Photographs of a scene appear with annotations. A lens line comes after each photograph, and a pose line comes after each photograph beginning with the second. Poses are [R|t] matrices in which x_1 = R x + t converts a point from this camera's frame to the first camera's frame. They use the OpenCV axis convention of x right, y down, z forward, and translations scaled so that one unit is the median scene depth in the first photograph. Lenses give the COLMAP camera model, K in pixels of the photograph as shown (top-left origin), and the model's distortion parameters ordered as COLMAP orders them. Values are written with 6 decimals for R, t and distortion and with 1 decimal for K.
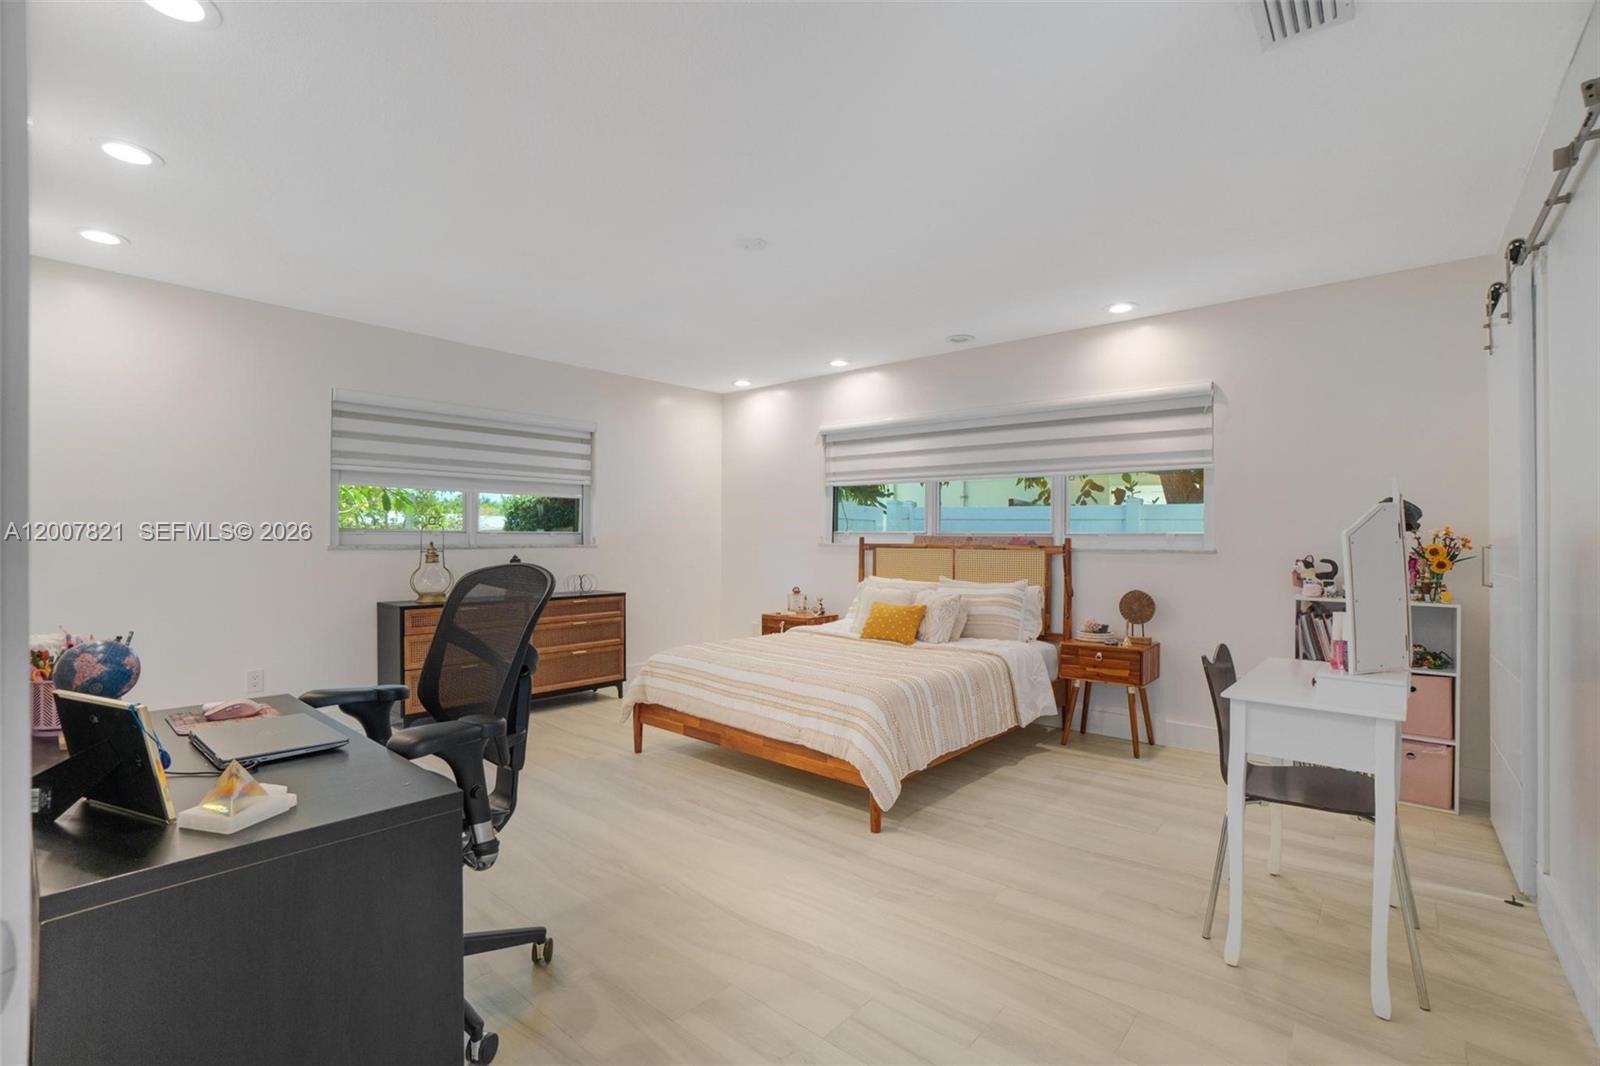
lens RADIAL K [[734.3, 0, 774.3], [0, 734.3, 530.9], [0, 0, 1]] dist [-0.062194, 0.023518]
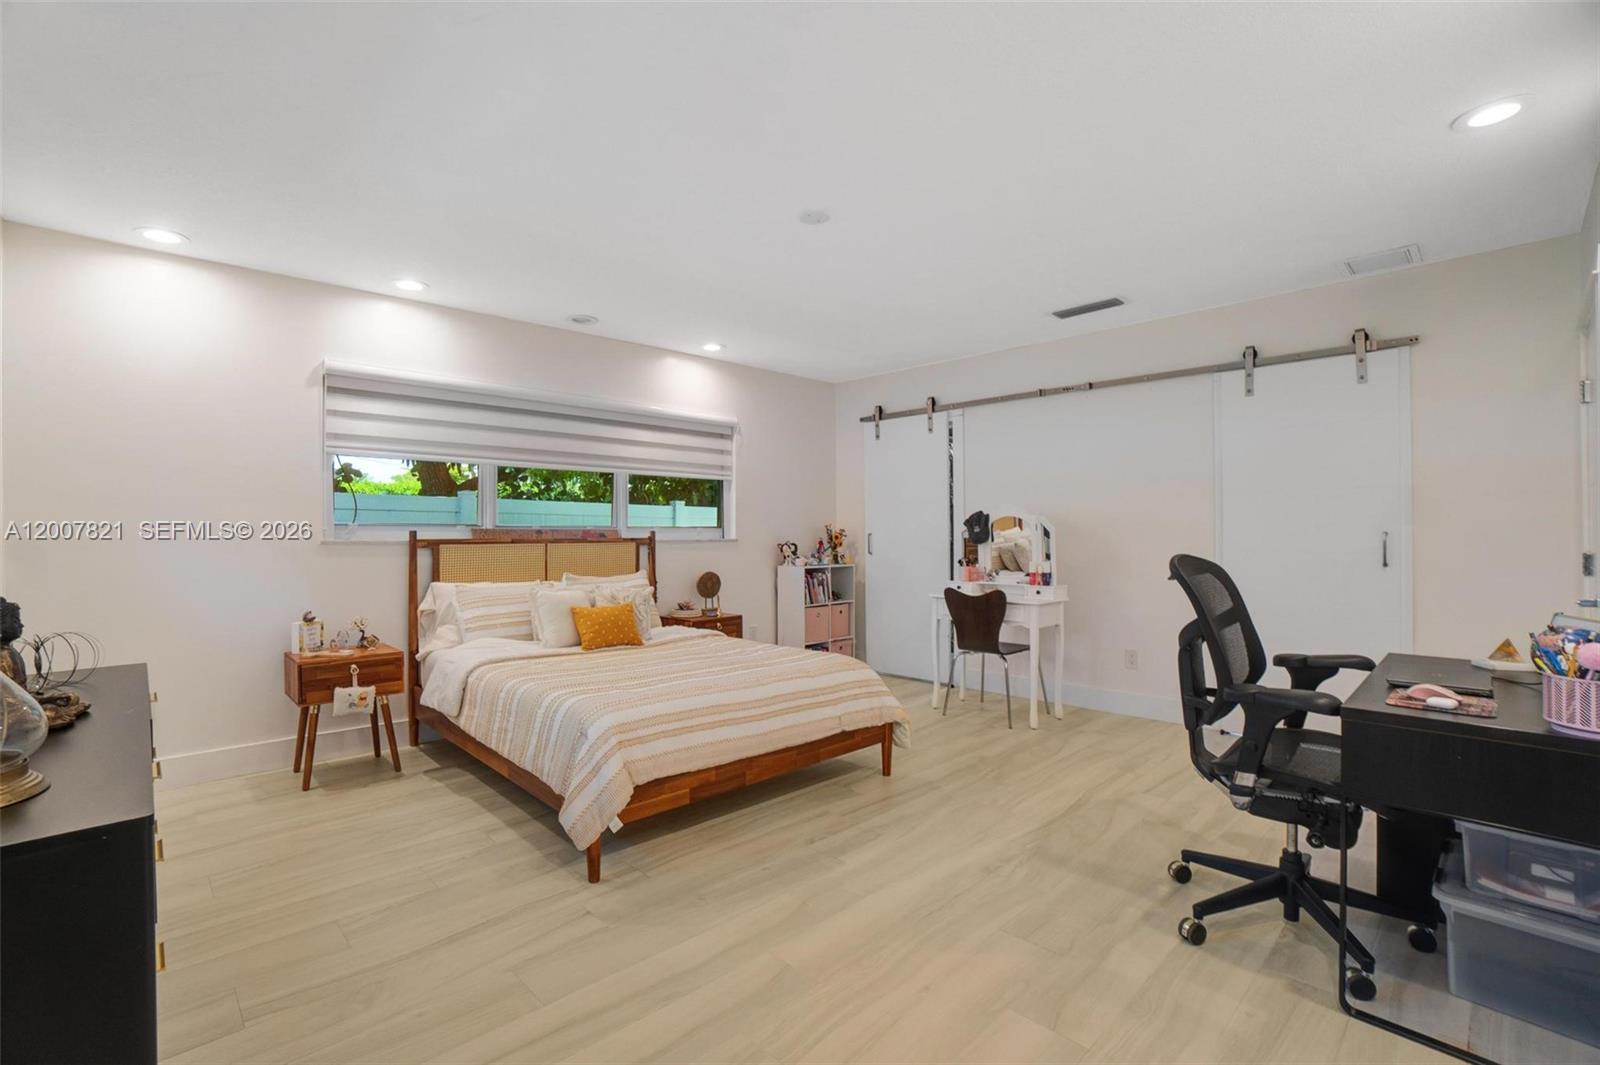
lens RADIAL K [[734.3, 0, 774.3], [0, 734.3, 530.4], [0, 0, 1]] dist [-0.062194, 0.023518]
pose [[0.060504, -0.004353, 0.998158, -0.714882], [-0.007638, 0.999959, 0.004824, 0.002226], [-0.998139, -0.007916, 0.060469, 0.739343]]
